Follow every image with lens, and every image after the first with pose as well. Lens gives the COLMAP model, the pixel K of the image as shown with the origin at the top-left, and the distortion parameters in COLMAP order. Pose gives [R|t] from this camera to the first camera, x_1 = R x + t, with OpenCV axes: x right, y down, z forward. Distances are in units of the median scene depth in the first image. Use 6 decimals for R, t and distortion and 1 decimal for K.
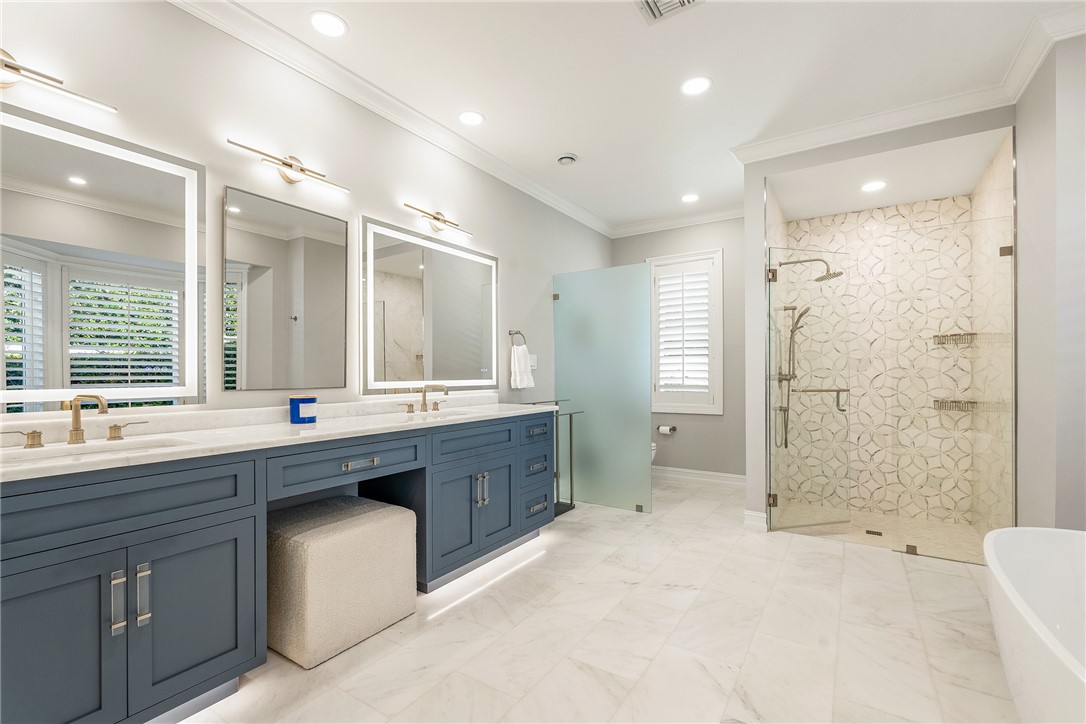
lens RADIAL K [[488.5, 0, 542.8], [0, 488.5, 368.7], [0, 0, 1]] dist [-0.004067, 0.000435]
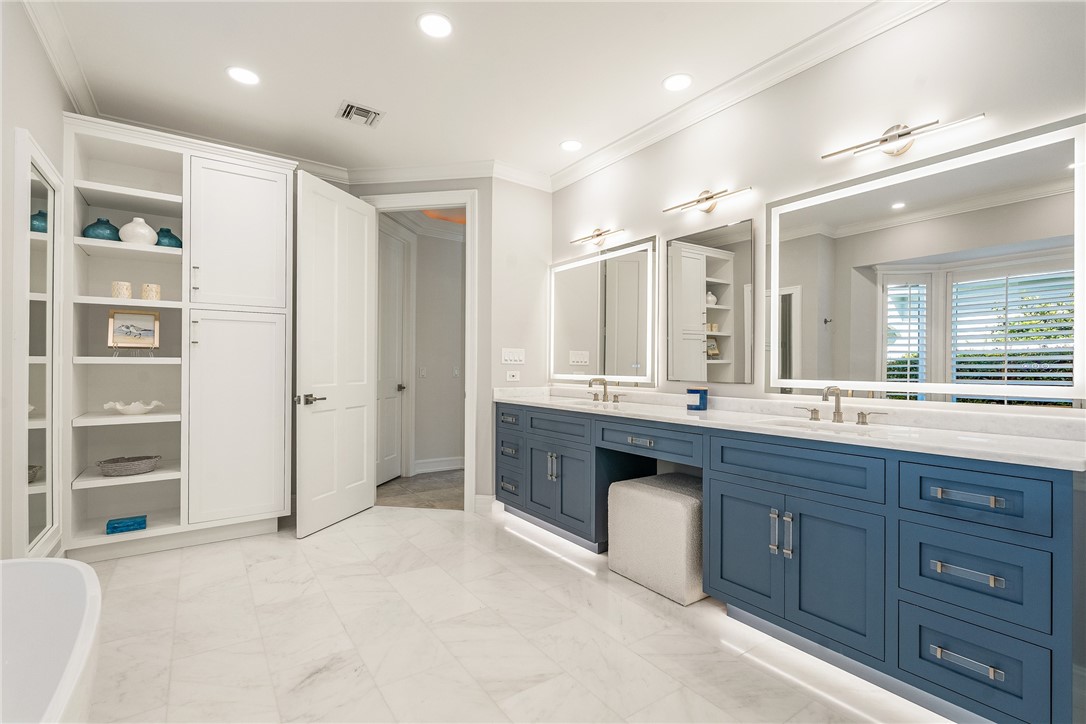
lens RADIAL K [[488.5, 0, 544.1], [0, 488.5, 365.3], [0, 0, 1]] dist [-0.004067, 0.000435]
pose [[-0.375604, -0.001793, -0.926779, 0.603187], [0.003928, 0.999986, -0.003527, 0.002005], [0.926772, -0.004965, -0.375591, 0.851525]]
